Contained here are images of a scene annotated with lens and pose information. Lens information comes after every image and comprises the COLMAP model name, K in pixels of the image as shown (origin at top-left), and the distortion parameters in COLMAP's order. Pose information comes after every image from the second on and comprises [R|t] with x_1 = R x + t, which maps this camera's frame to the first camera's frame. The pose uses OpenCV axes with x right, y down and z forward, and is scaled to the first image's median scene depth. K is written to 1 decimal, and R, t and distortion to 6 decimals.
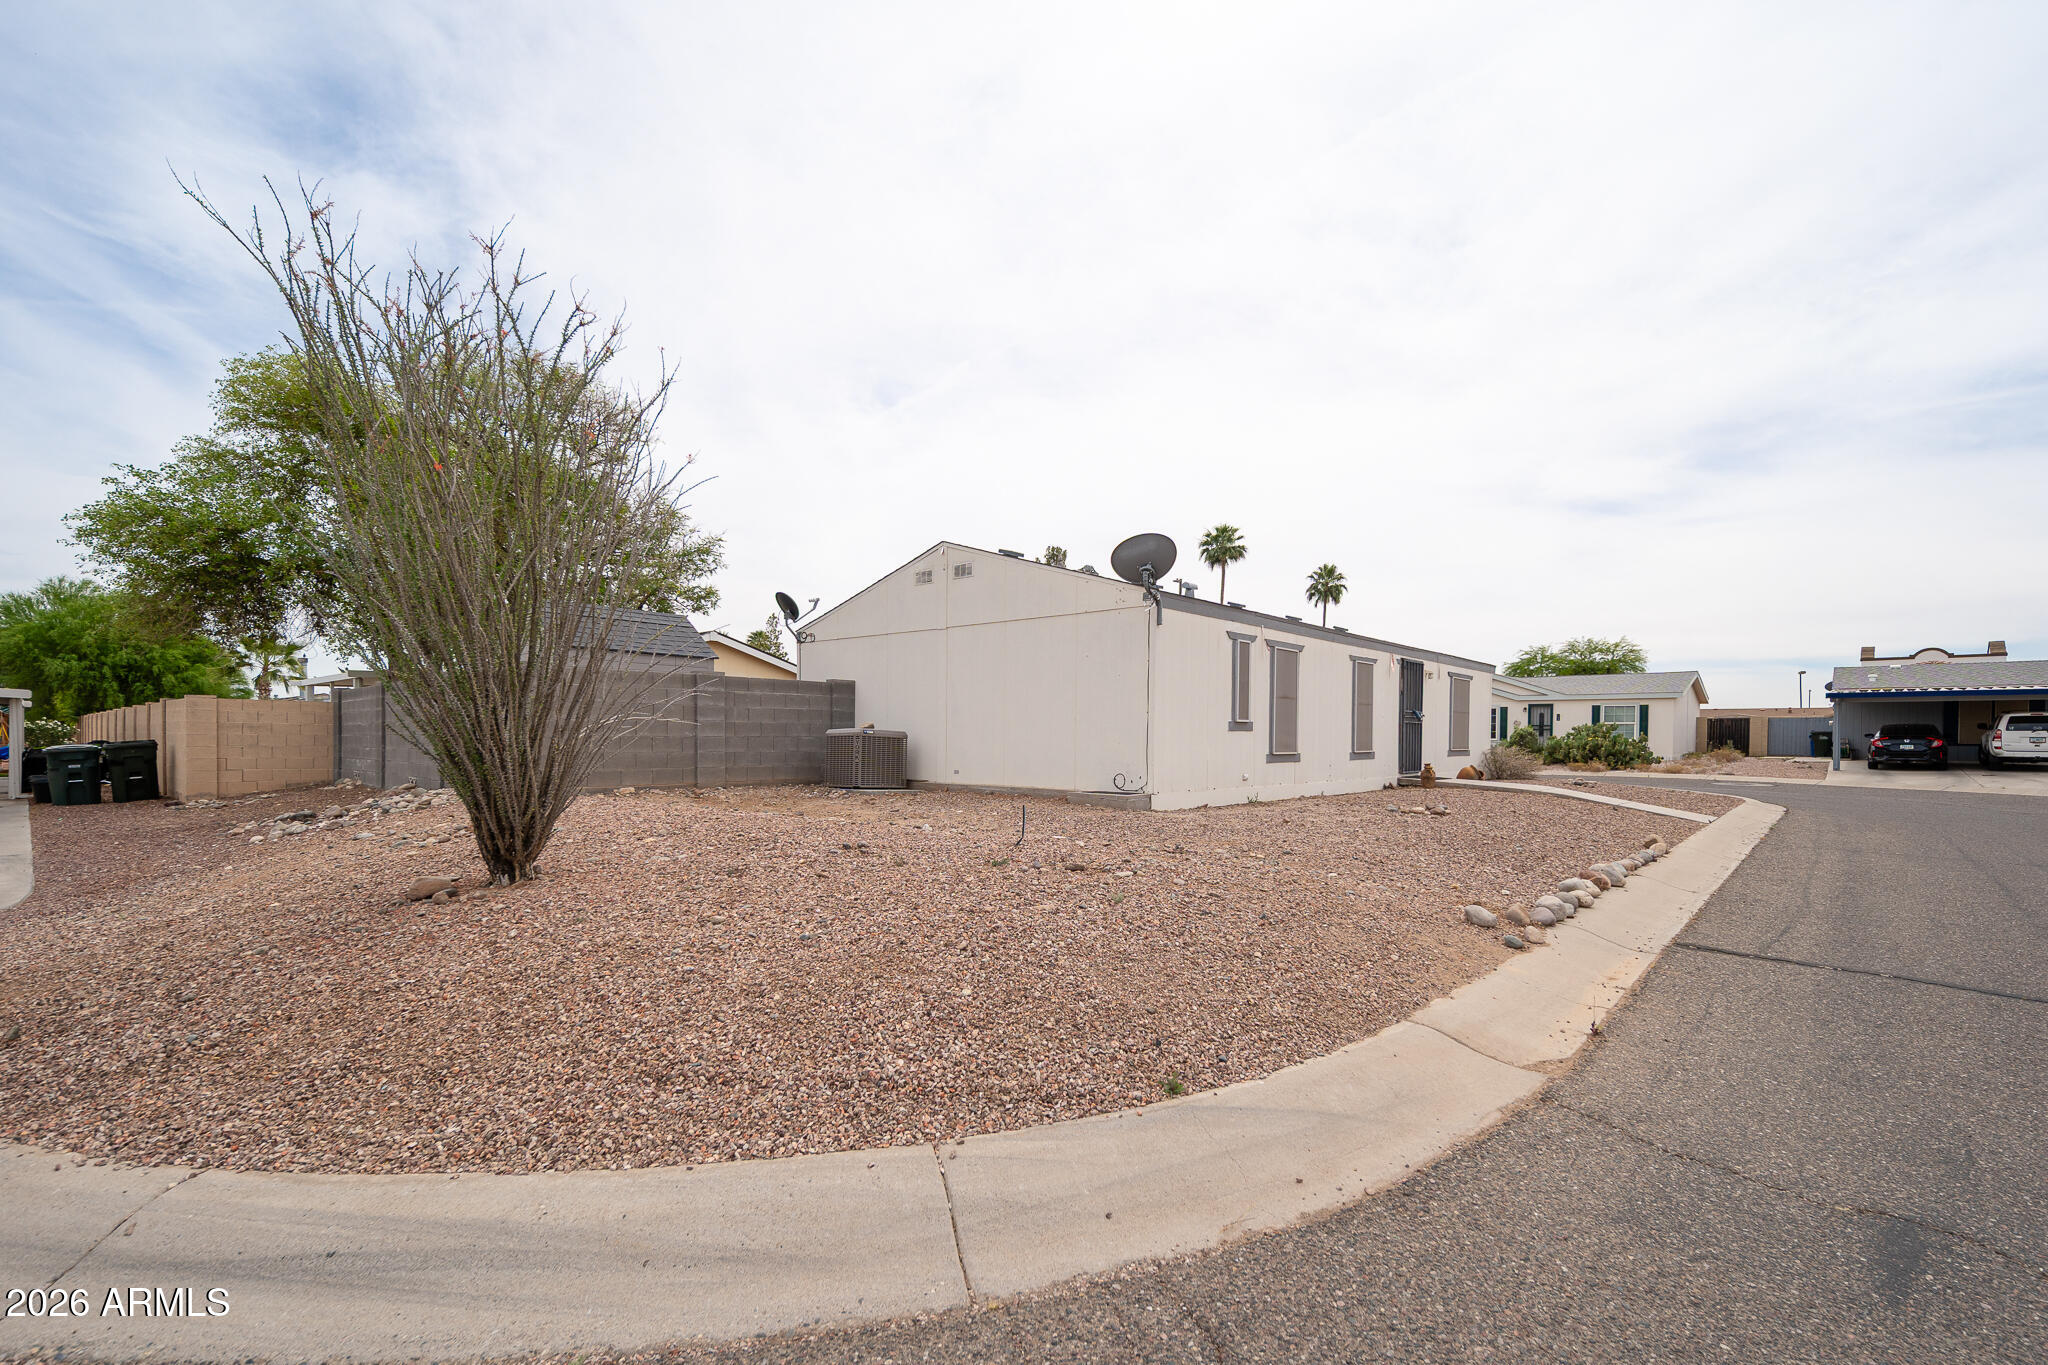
lens RADIAL K [[916.3, 0, 1022.4], [0, 916.3, 763.7], [0, 0, 1]] dist [0.011320, 0.000217]
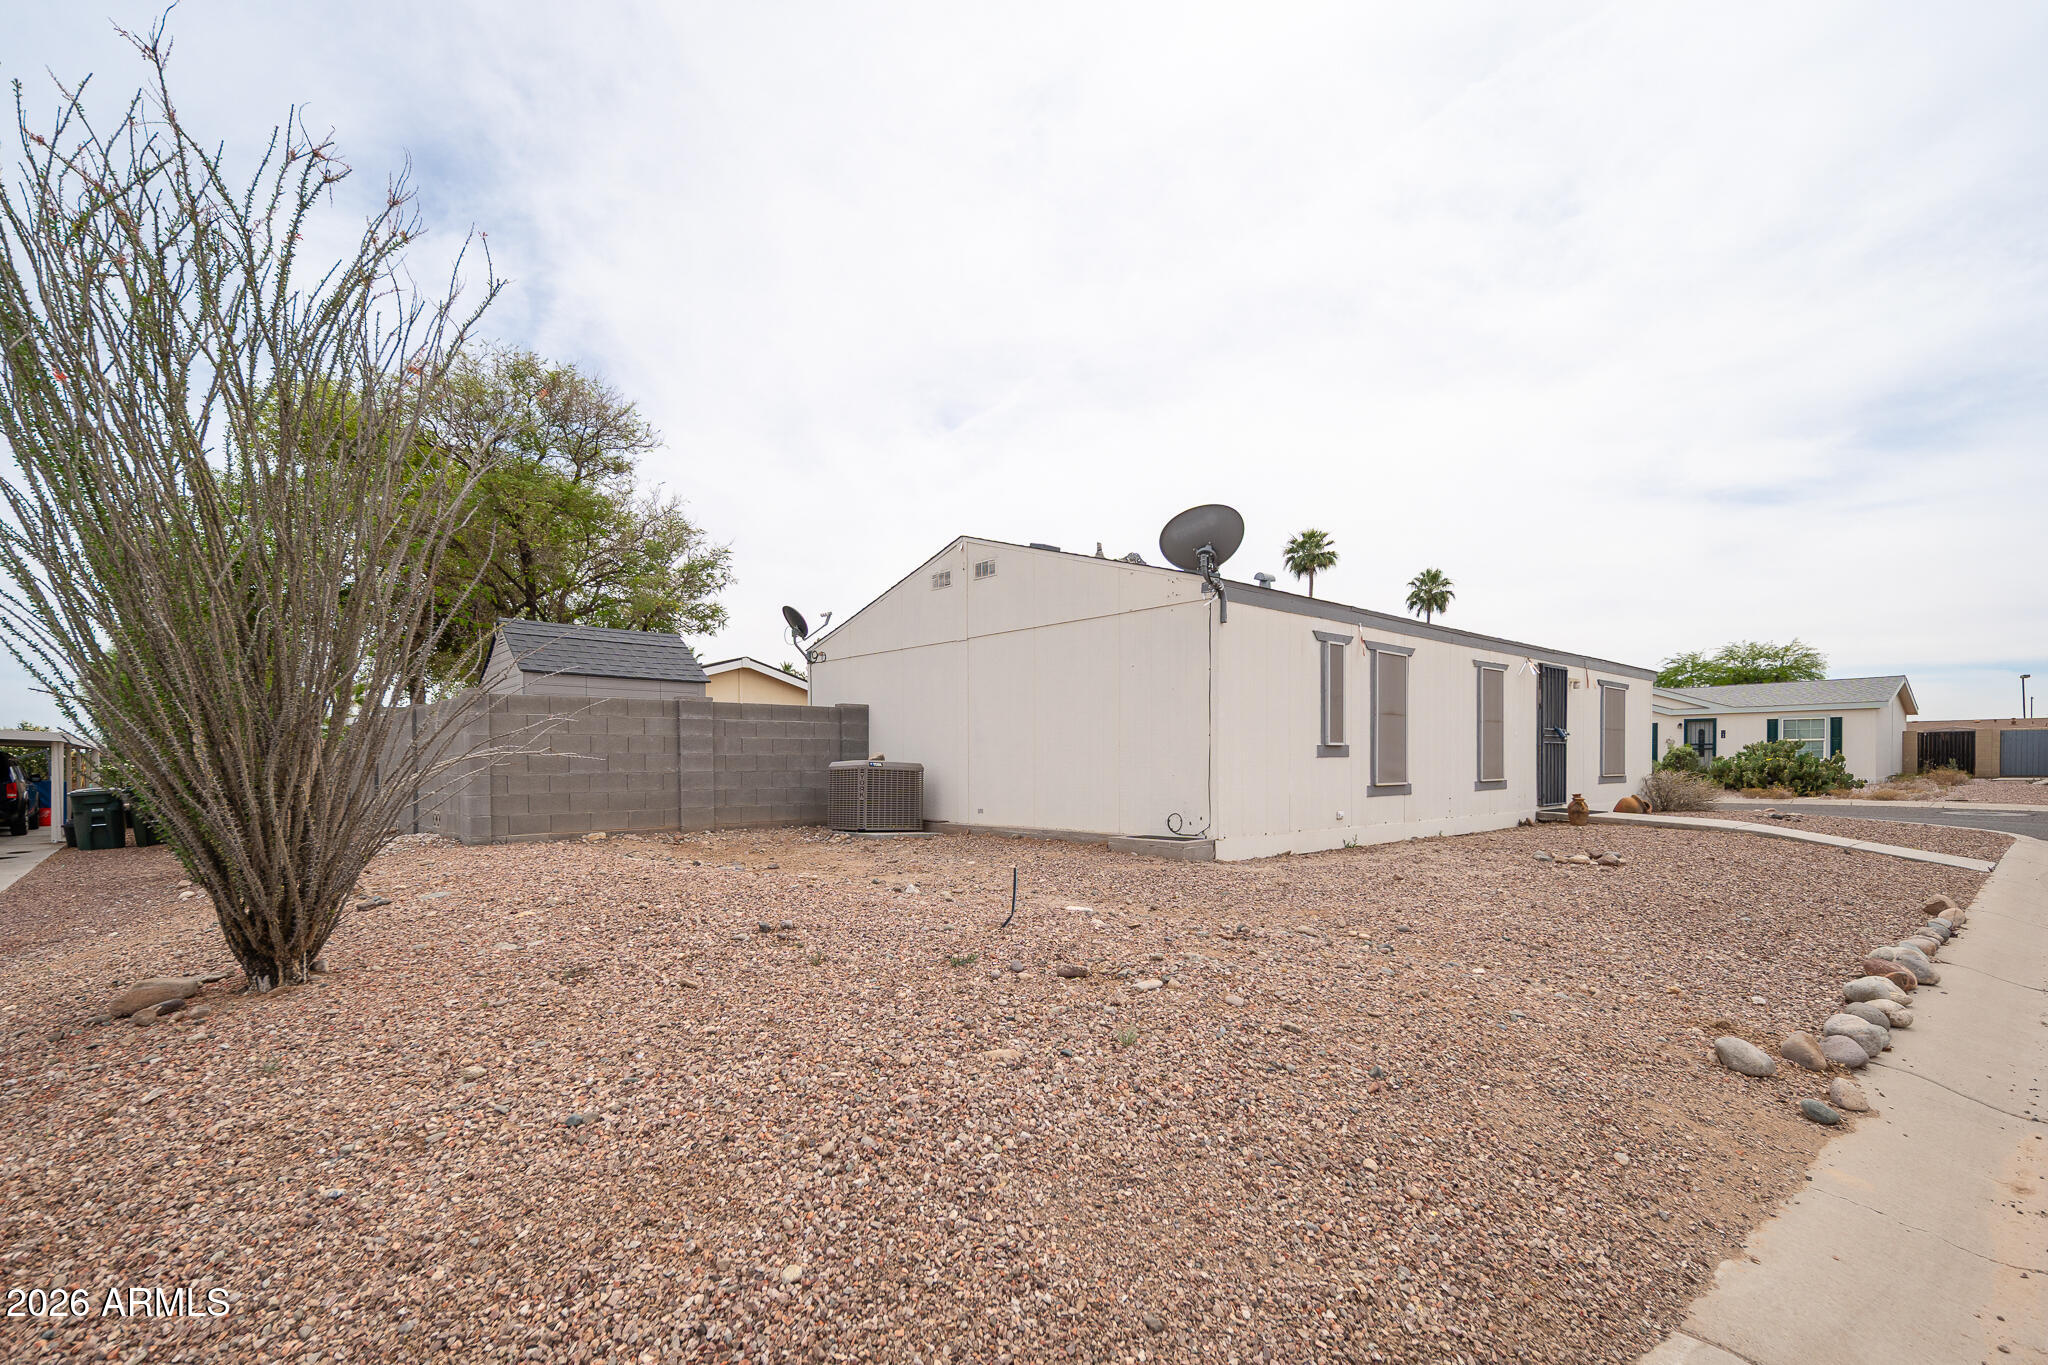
lens RADIAL K [[965.6, 0, 983.3], [0, 965.6, 776.3], [0, 0, 1]] dist [0.000516, -0.000430]
pose [[0.993334, -0.012676, -0.114575, 0.032716], [0.010523, 0.999757, -0.019374, -0.005727], [0.114793, 0.018039, 0.993226, 0.135477]]
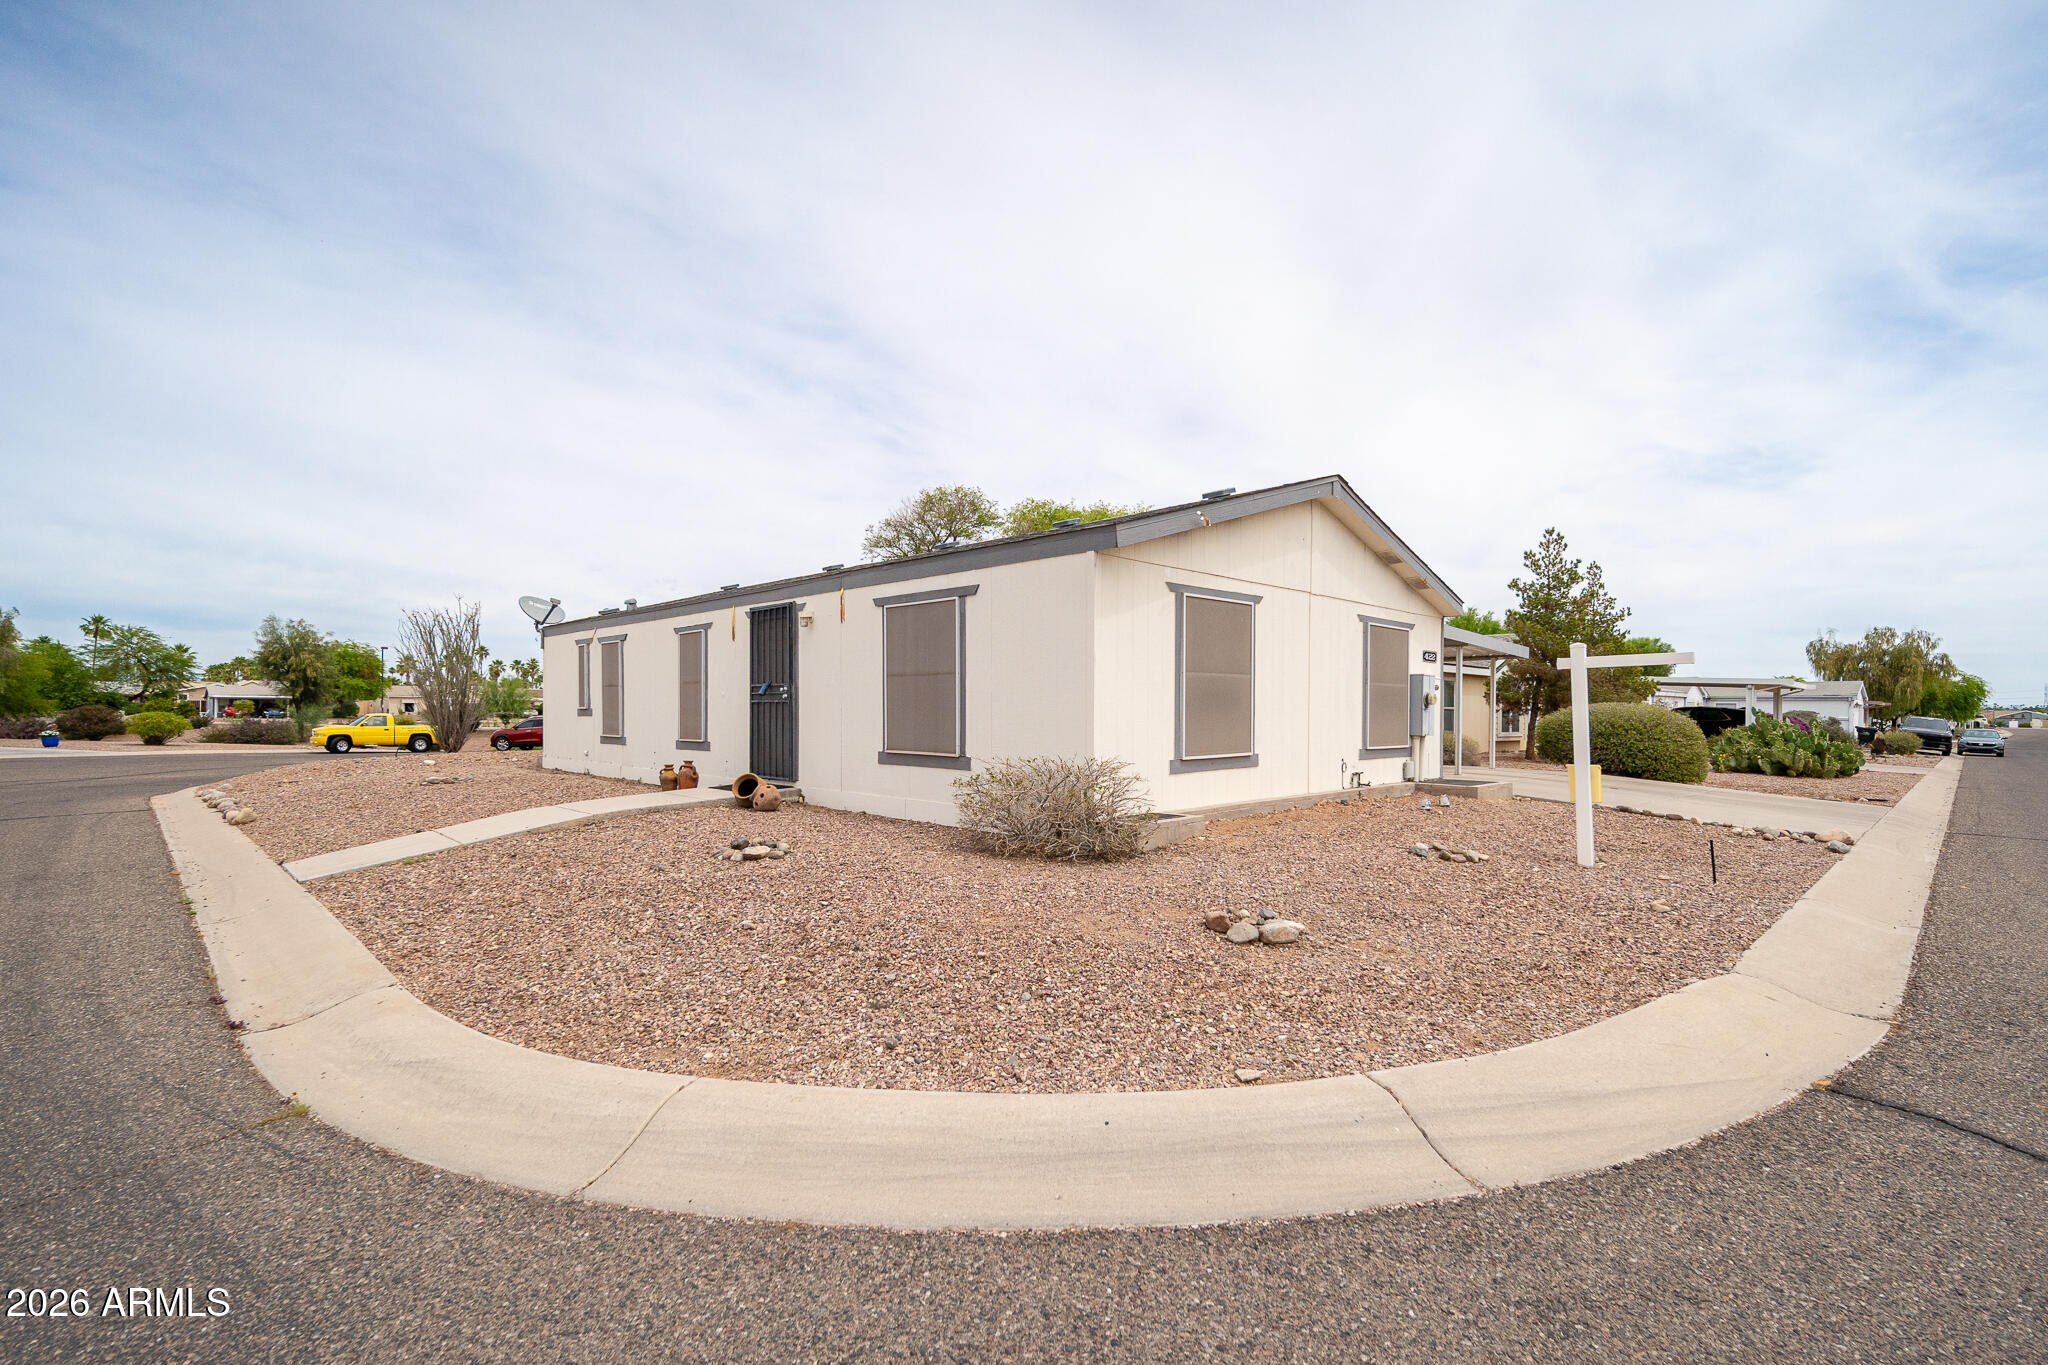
lens RADIAL K [[965.6, 0, 1026.0], [0, 965.6, 677.6], [0, 0, 1]] dist [0.000516, -0.000430]
pose [[-0.067304, -0.042331, -0.996834, 1.444199], [-0.031165, 0.998701, -0.040306, -0.051577], [0.997246, 0.028353, -0.068536, 1.614748]]
